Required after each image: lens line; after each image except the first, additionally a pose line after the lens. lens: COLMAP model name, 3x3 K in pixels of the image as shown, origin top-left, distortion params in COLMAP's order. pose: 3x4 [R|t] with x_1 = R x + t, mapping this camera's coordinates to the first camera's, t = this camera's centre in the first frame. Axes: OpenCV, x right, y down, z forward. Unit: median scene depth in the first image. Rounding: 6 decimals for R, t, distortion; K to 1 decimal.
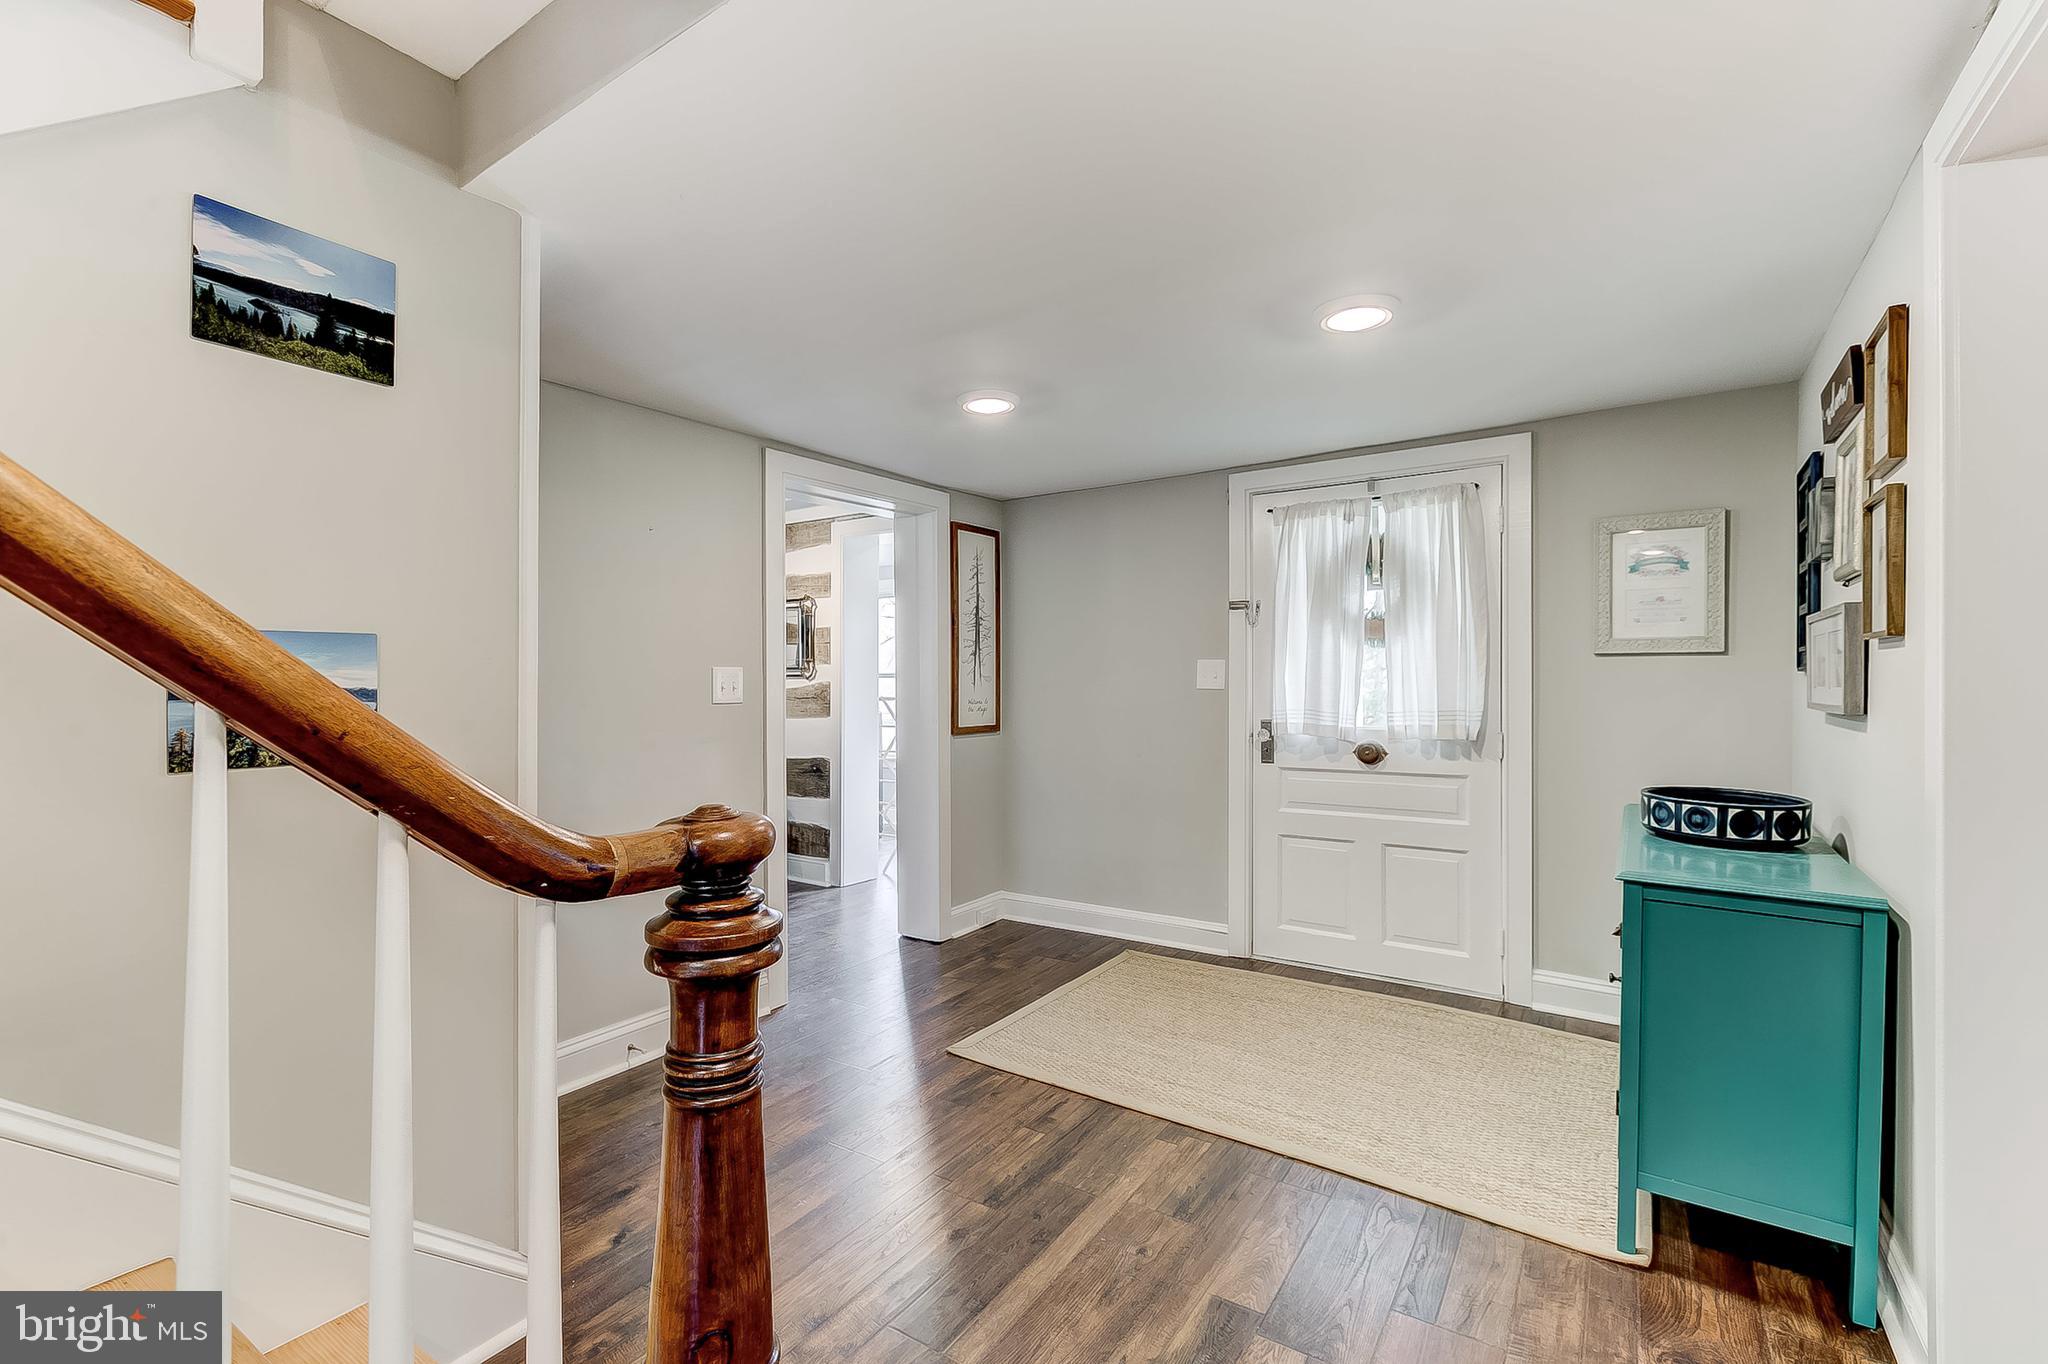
lens RADIAL K [[911.0, 0, 1019.3], [0, 911.0, 678.4], [0, 0, 1]] dist [0.005294, -0.003463]
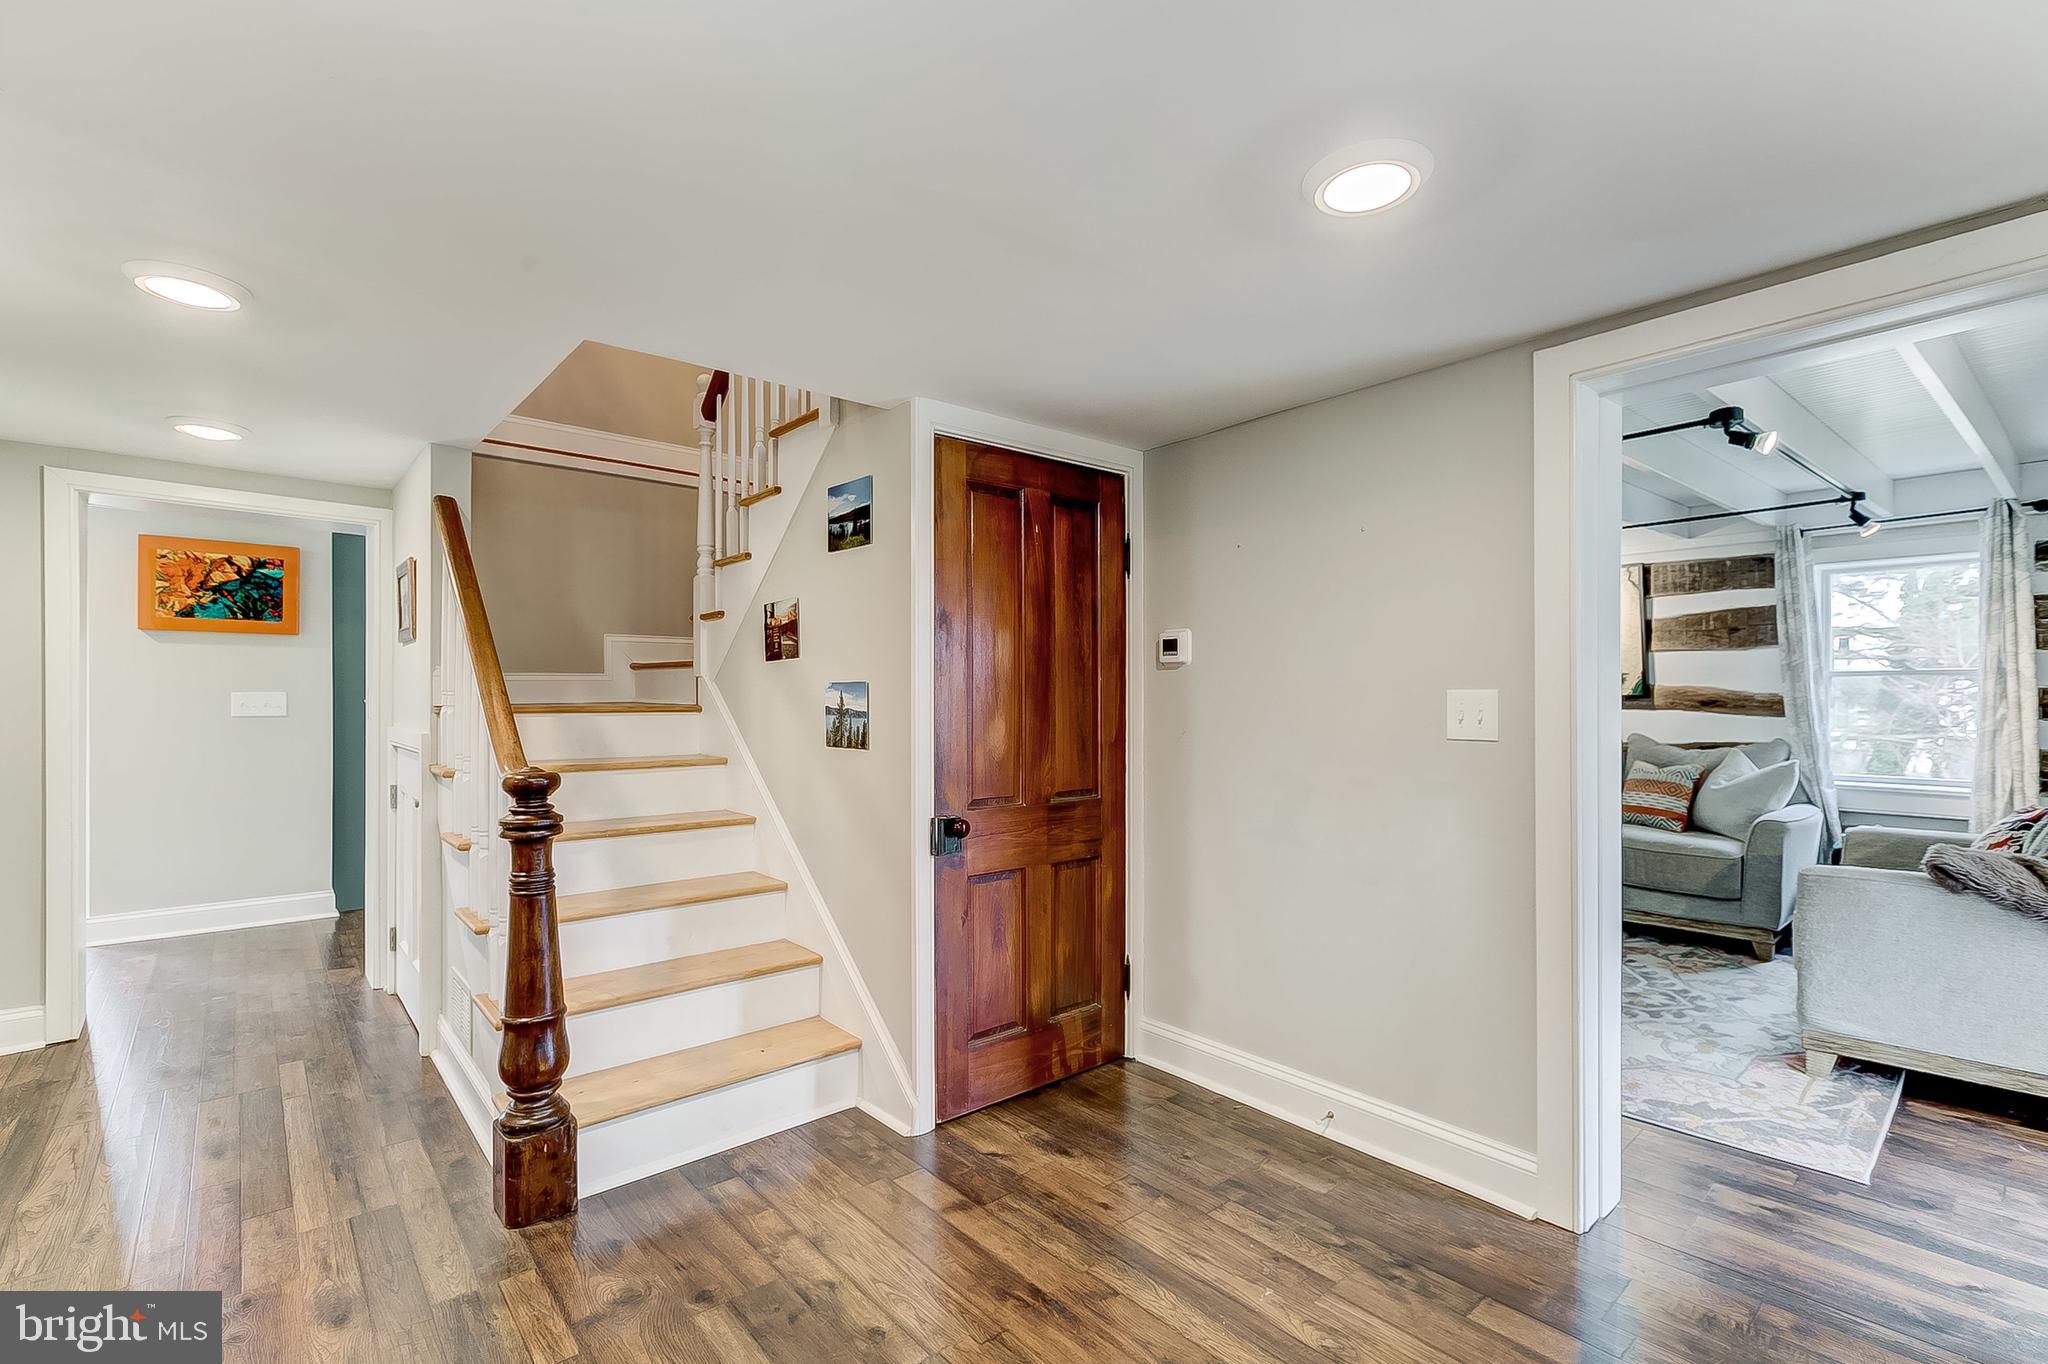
lens RADIAL K [[911.0, 0, 1019.6], [0, 911.0, 688.8], [0, 0, 1]] dist [0.005294, -0.003463]
pose [[-0.283641, 0.000849, -0.958930, 1.000111], [0.002999, 0.999996, -0.000002, -0.030709], [0.958926, -0.002876, -0.283642, 1.858092]]
